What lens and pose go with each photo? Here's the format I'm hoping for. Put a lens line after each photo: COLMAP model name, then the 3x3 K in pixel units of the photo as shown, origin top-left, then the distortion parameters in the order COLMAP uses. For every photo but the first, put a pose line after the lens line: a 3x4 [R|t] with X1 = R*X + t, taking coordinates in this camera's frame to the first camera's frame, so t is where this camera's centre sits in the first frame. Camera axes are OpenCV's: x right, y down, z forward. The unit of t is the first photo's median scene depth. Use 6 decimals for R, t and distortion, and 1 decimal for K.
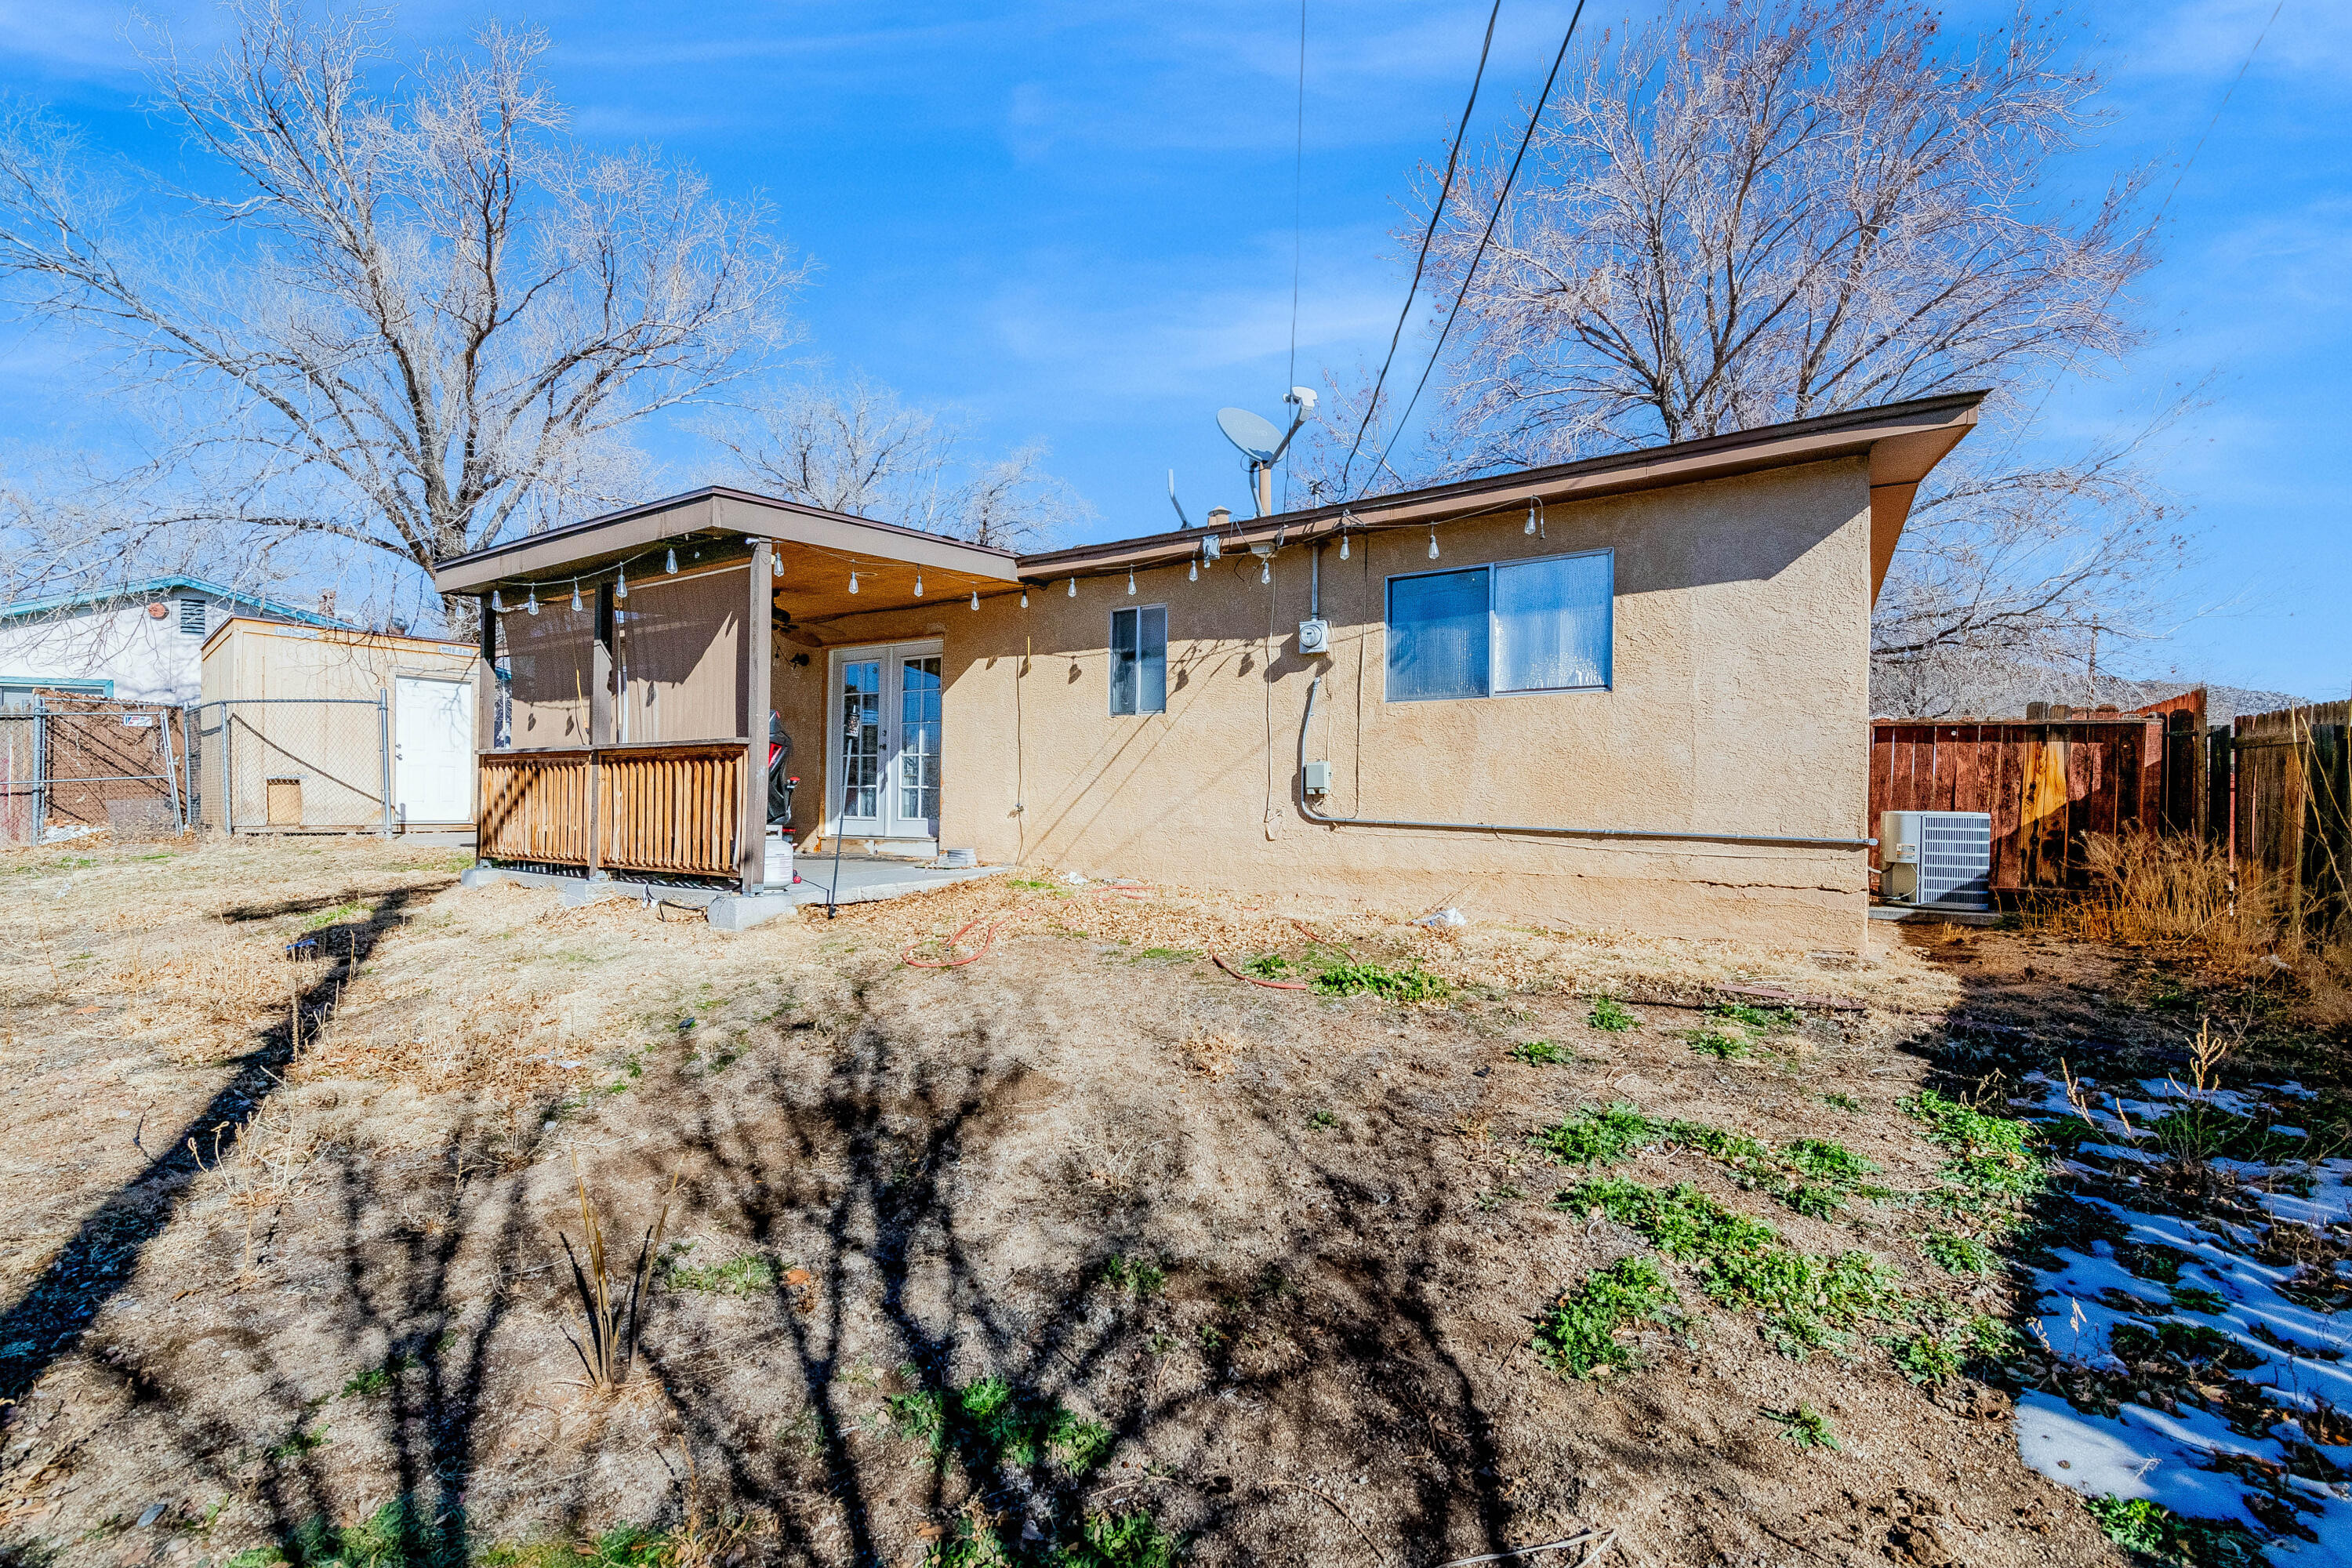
lens RADIAL K [[946.3, 0, 1169.7], [0, 946.3, 790.7], [0, 0, 1]] dist [-0.001572, -0.000384]
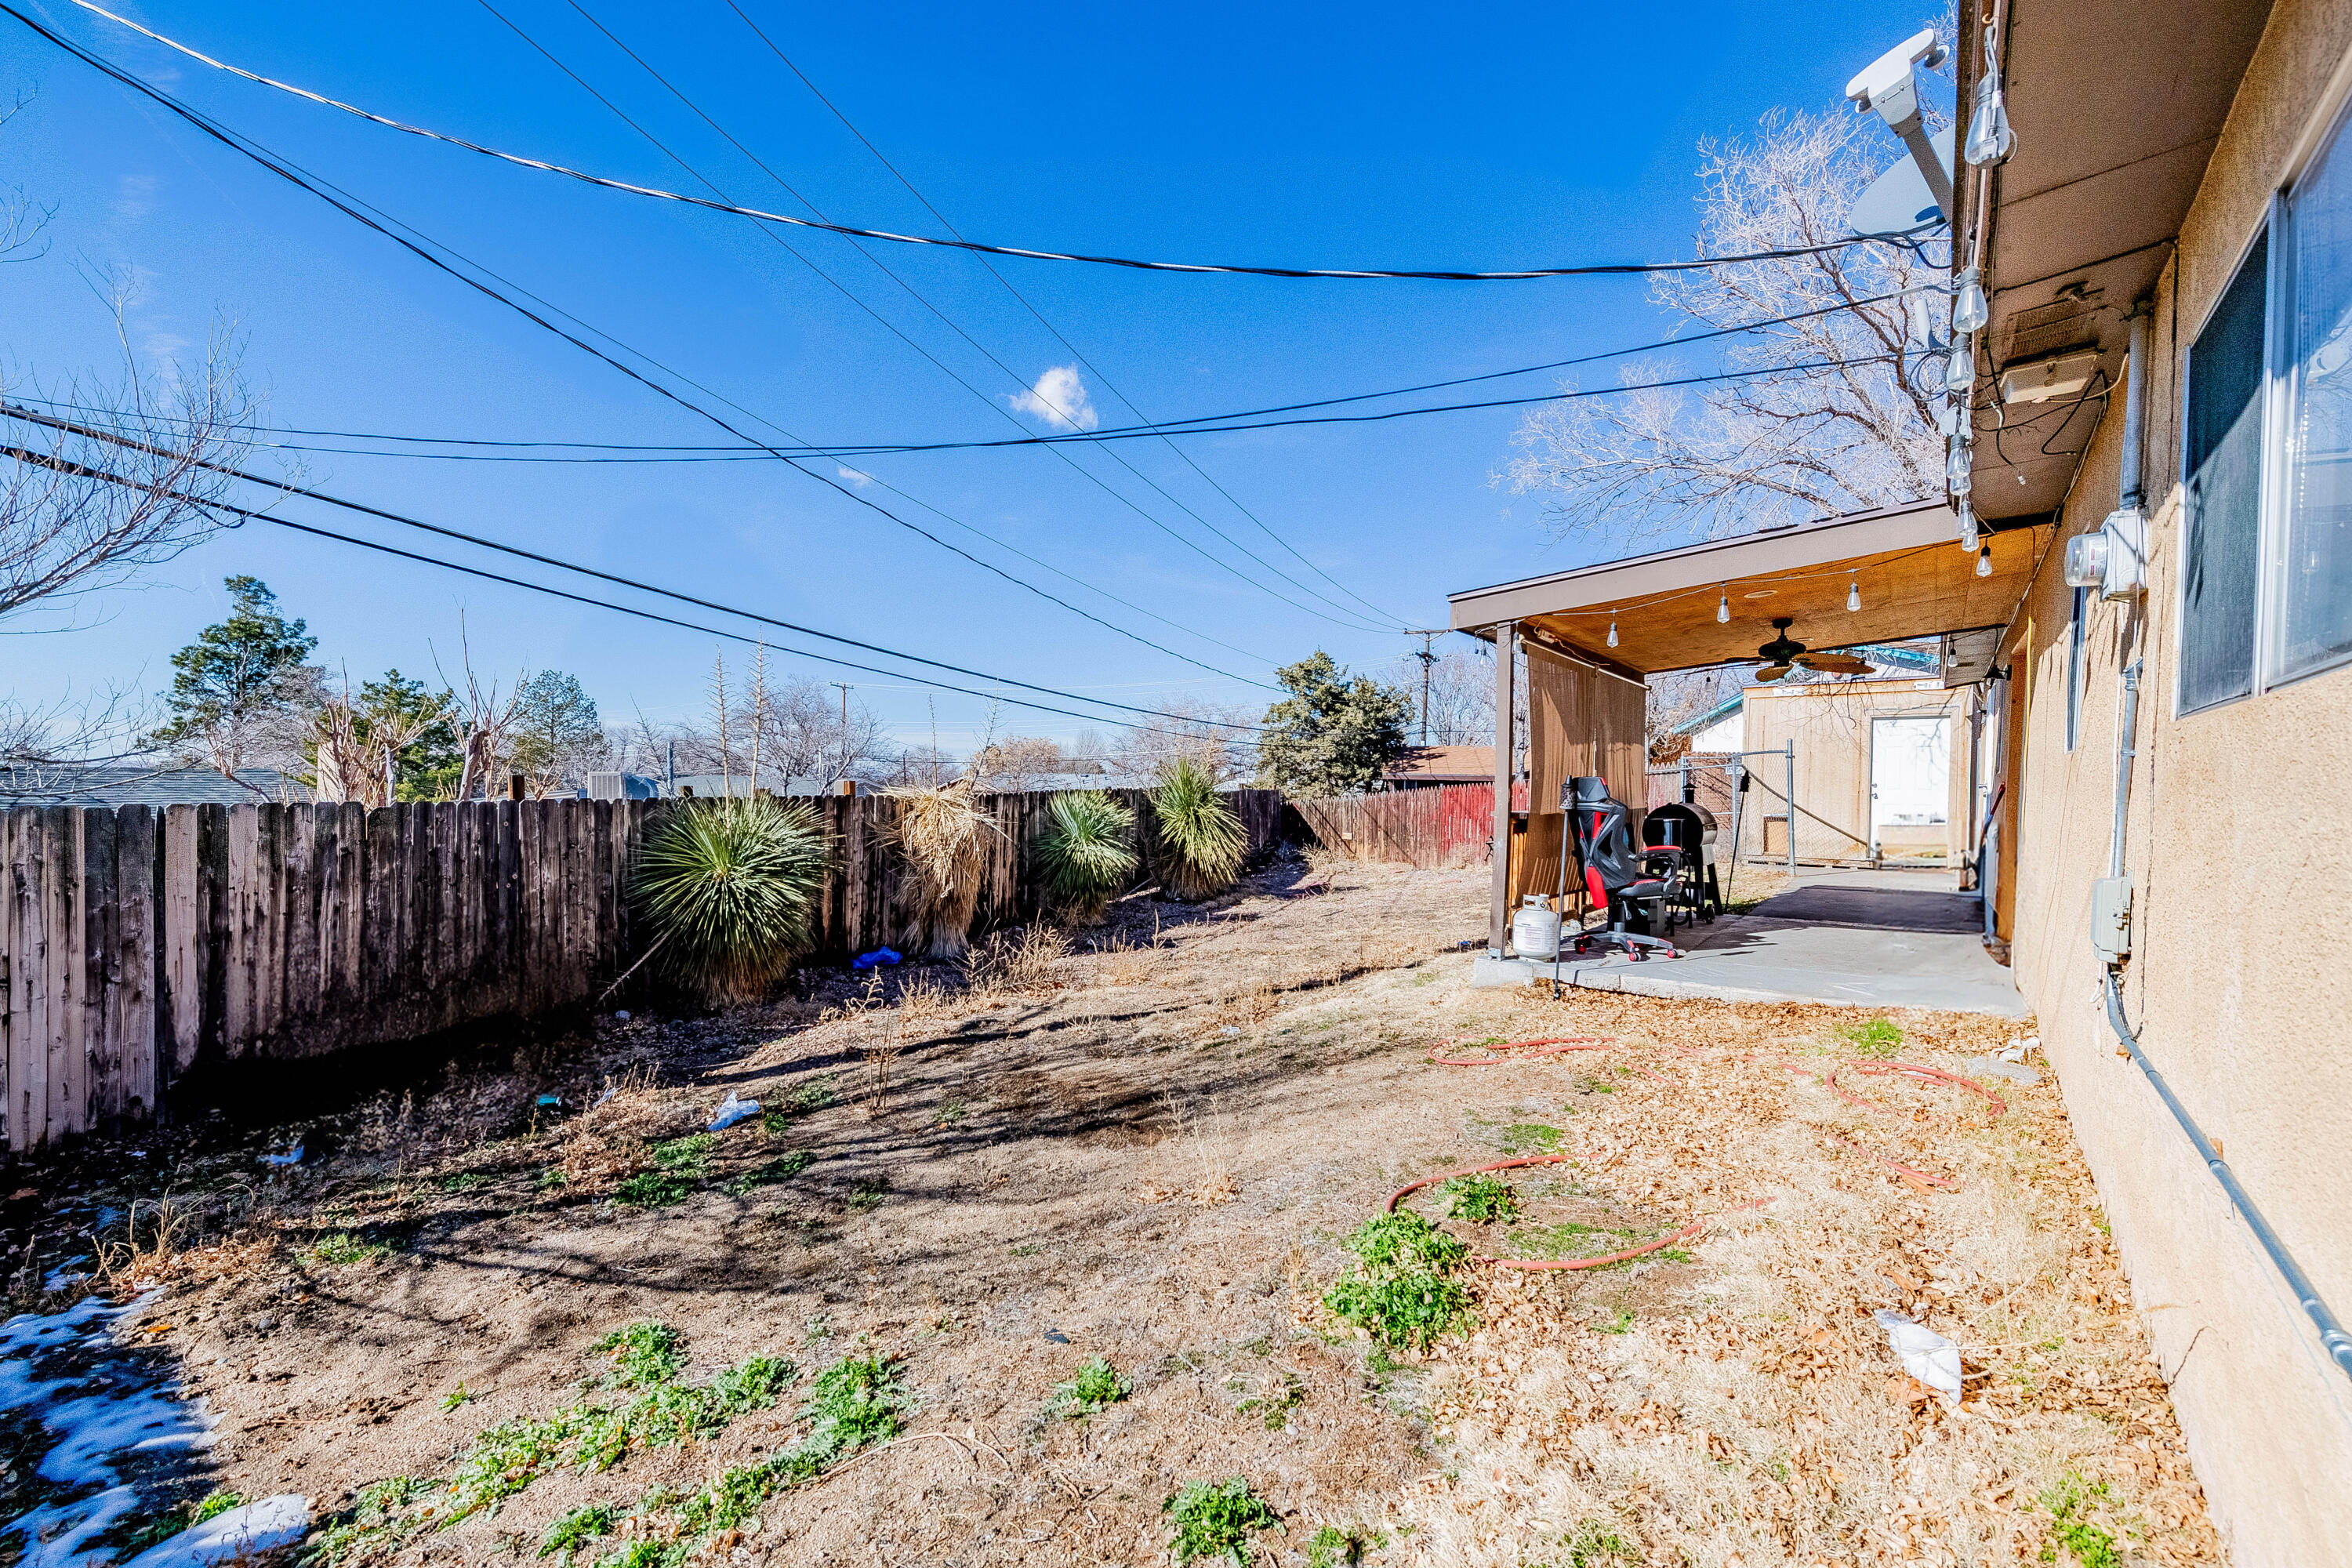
lens RADIAL K [[946.3, 0, 1169.7], [0, 946.3, 790.7], [0, 0, 1]] dist [-0.001572, -0.000384]
pose [[-0.112521, -0.006443, -0.993628, 0.331387], [-0.002848, 0.999977, -0.006162, -0.035786], [0.993645, 0.002136, -0.112536, 0.375407]]
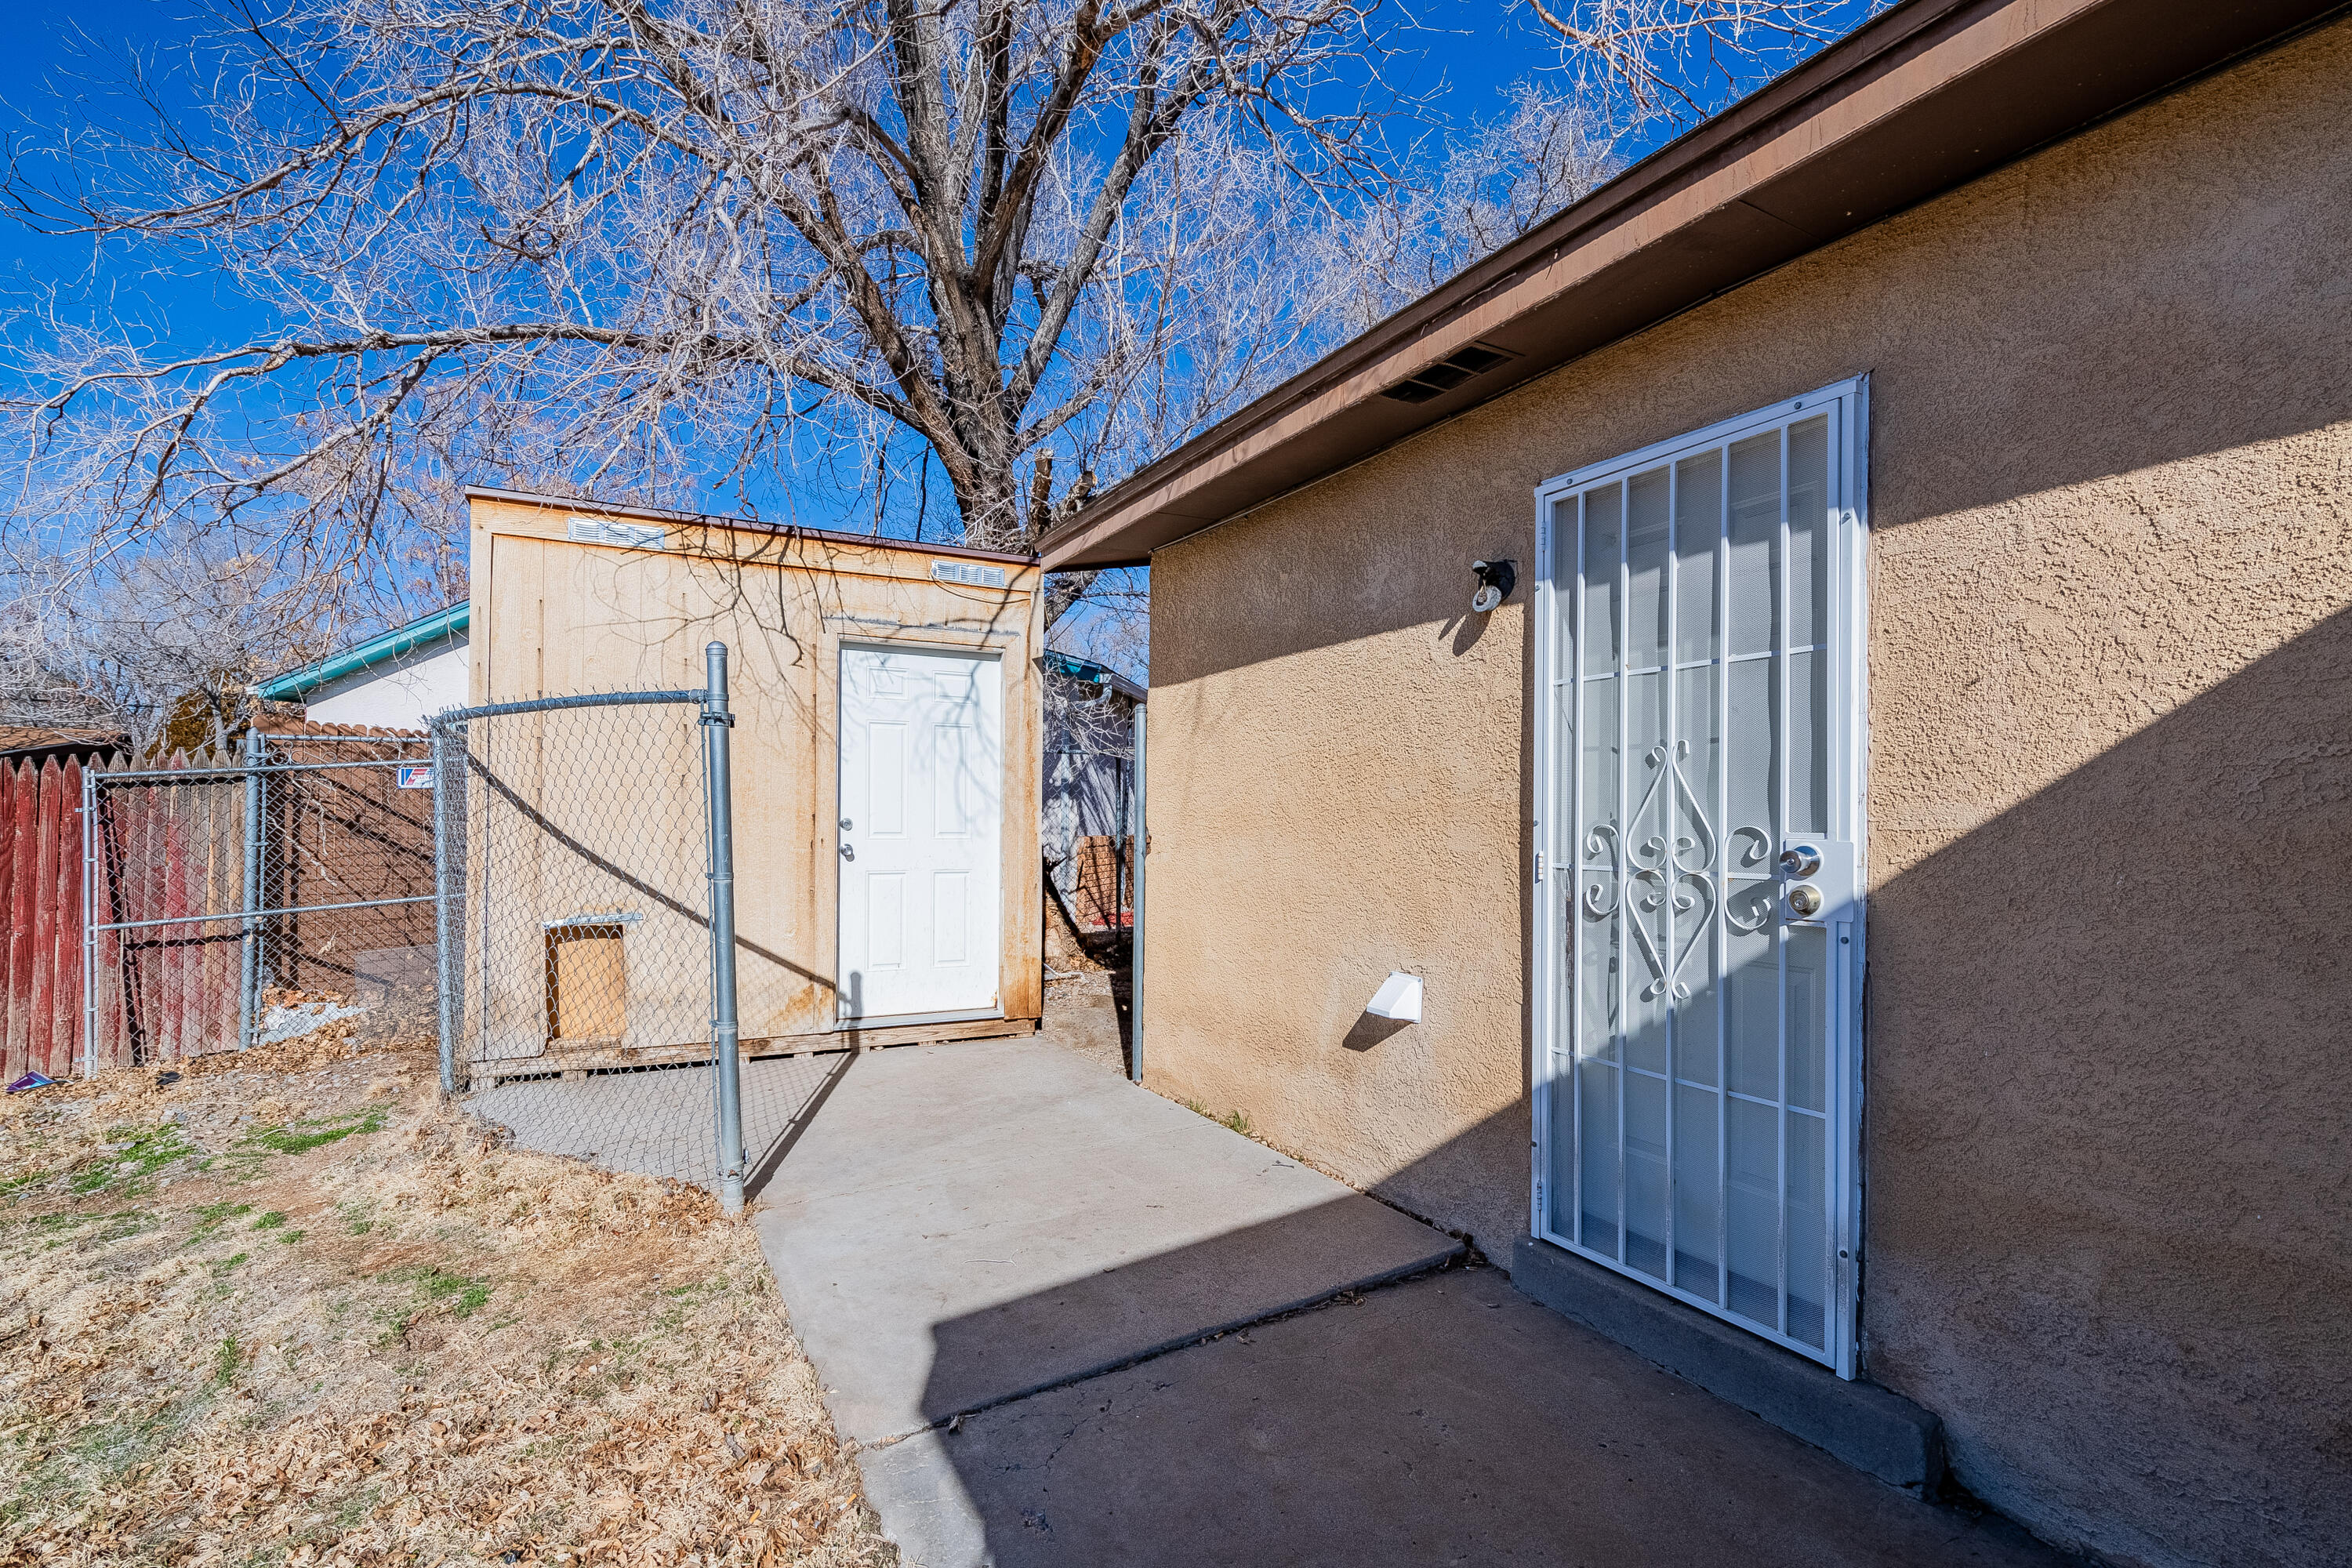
lens RADIAL K [[1033.3, 0, 1179.1], [0, 1033.3, 815.6], [0, 0, 1]] dist [0.001389, 0.000096]
pose [[0.883475, -0.003645, -0.468463, -0.540835], [0.004870, 0.999987, 0.001403, -0.055084], [0.468452, -0.003521, 0.883482, 0.750091]]
